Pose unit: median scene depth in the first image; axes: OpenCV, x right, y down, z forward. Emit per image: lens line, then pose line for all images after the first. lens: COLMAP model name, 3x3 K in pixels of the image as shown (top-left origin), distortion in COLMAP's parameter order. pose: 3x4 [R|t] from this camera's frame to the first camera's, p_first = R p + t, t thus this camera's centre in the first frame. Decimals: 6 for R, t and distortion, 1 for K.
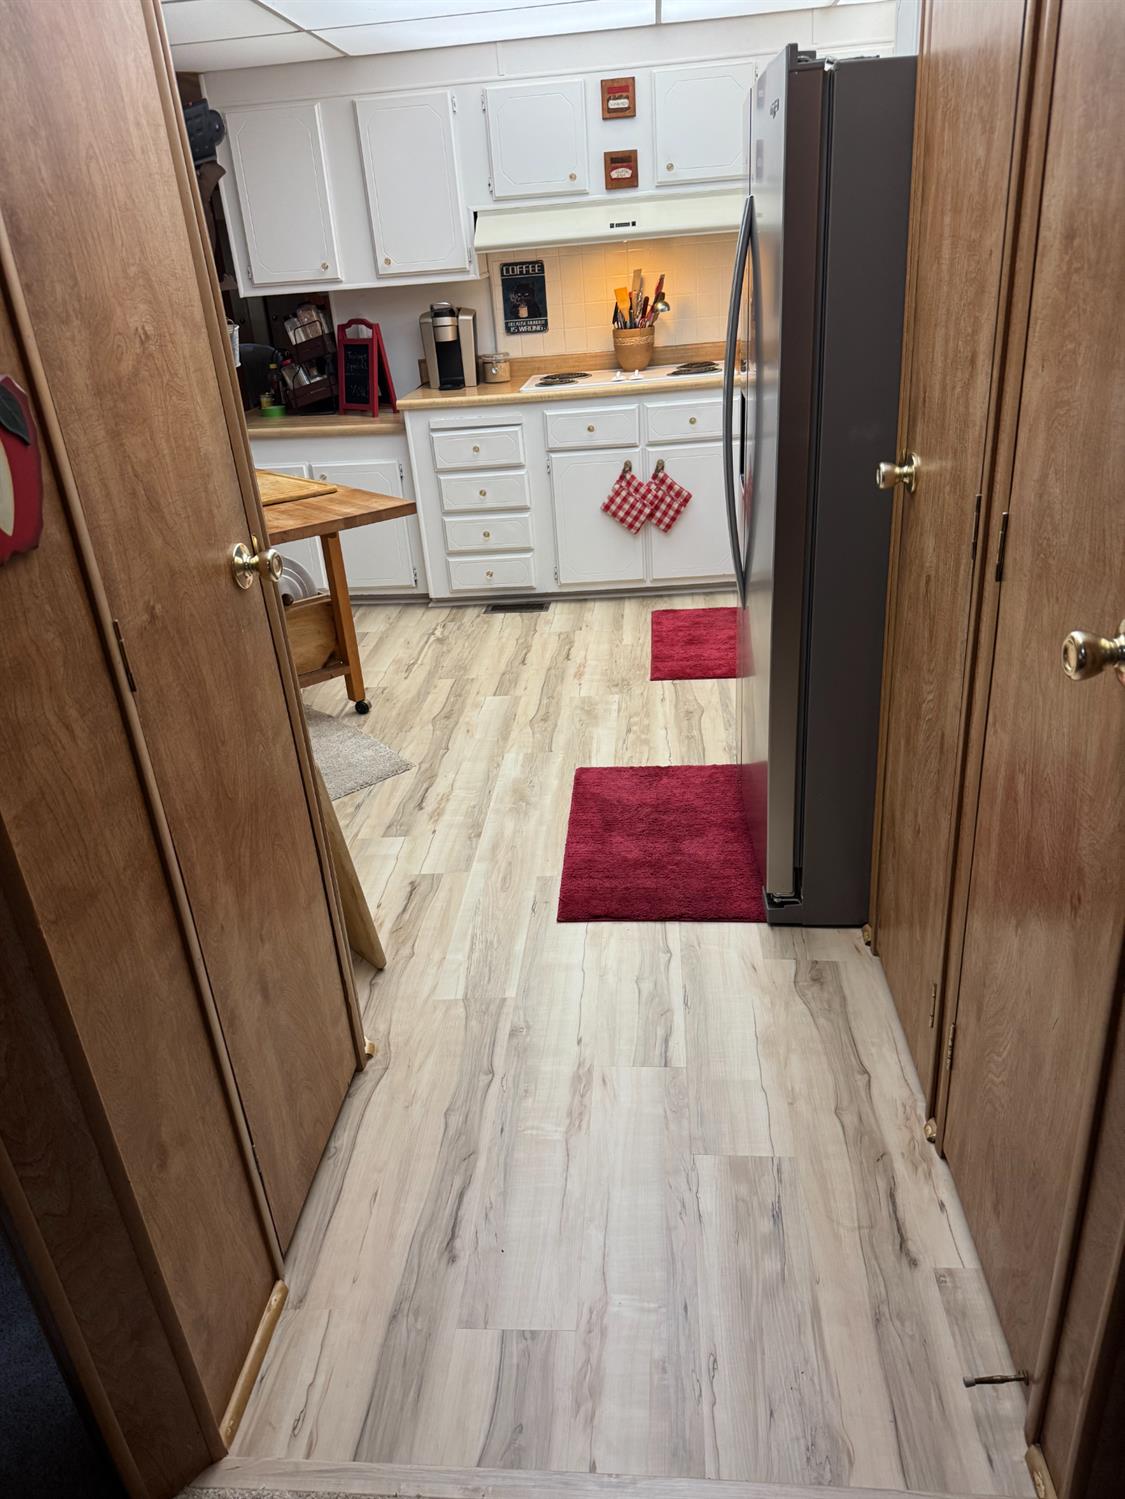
lens RADIAL K [[1041.7, 0, 560.9], [0, 1041.7, 750.9], [0, 0, 1]] dist [0.048598, -0.074417]
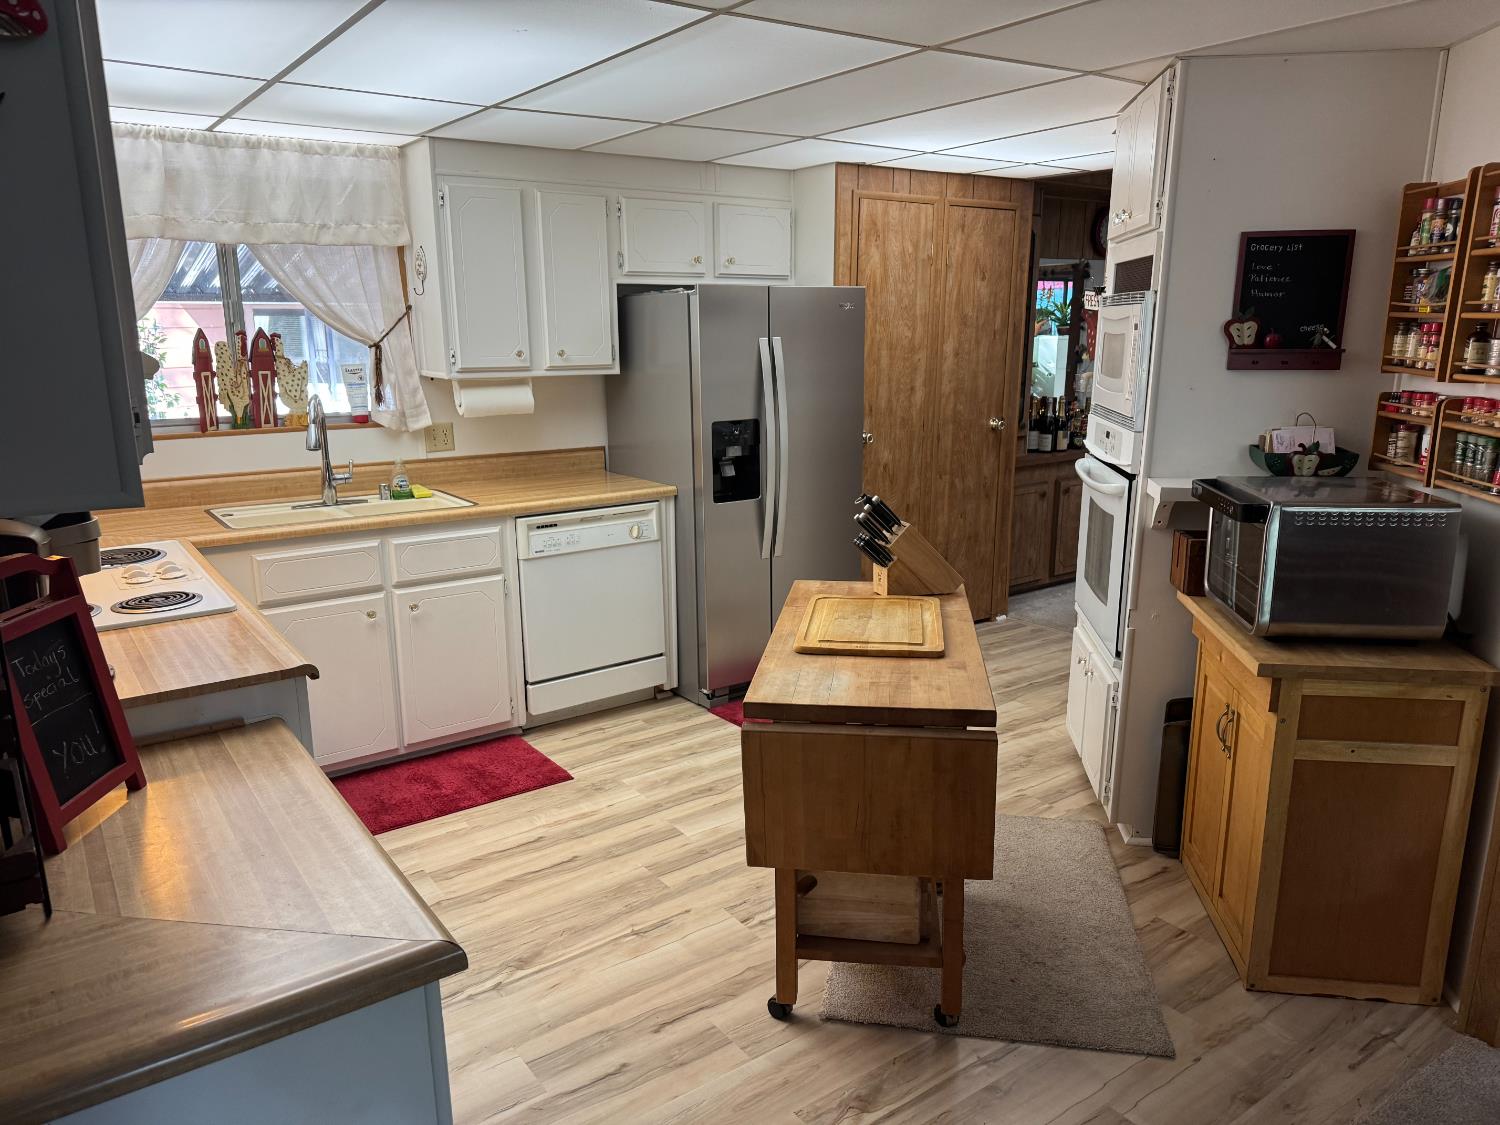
lens RADIAL K [[1042.4, 0, 750.6], [0, 1042.4, 563.5], [0, 0, 1]] dist [0.048598, -0.074417]
pose [[-0.642676, -0.093387, 0.760426, -0.706666], [0.373717, 0.828237, 0.417563, -0.554620], [-0.668808, 0.552542, -0.497387, 1.228611]]
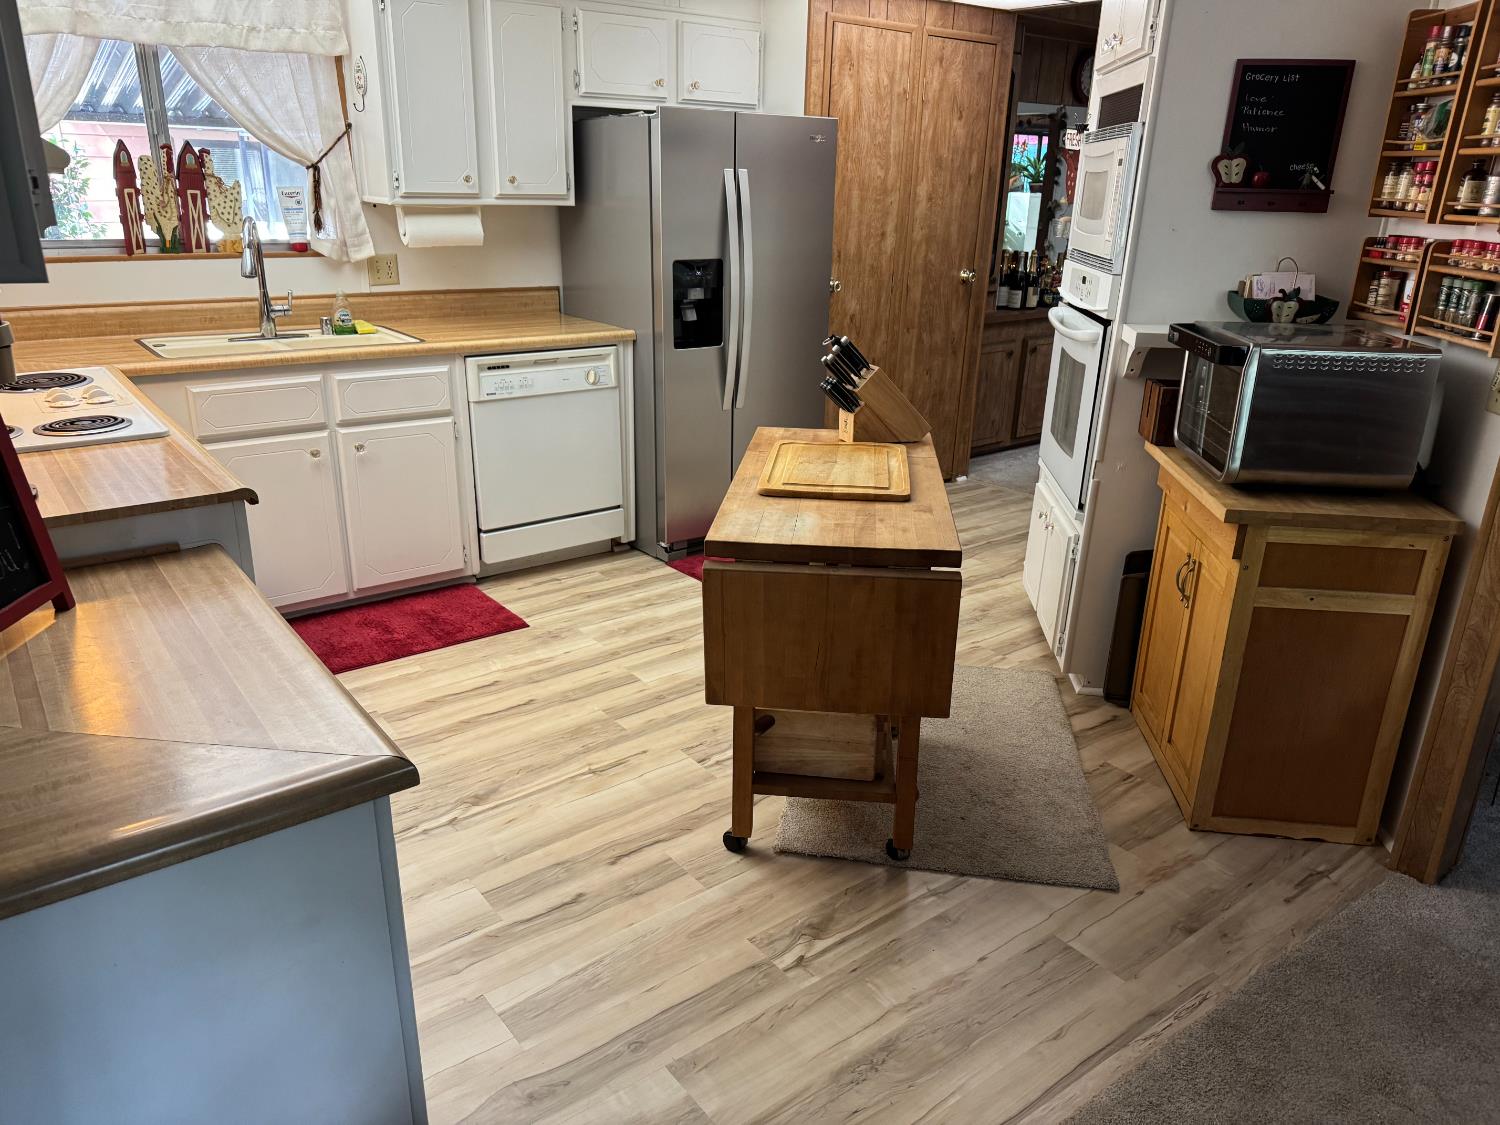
lens RADIAL K [[1039.6, 0, 746.8], [0, 1039.6, 561.0], [0, 0, 1]] dist [0.025212, -0.043491]
pose [[-0.668939, -0.192738, 0.717895, -0.689270], [0.341041, 0.778565, 0.526809, -0.527492], [-0.660464, 0.597234, -0.455081, 1.232415]]
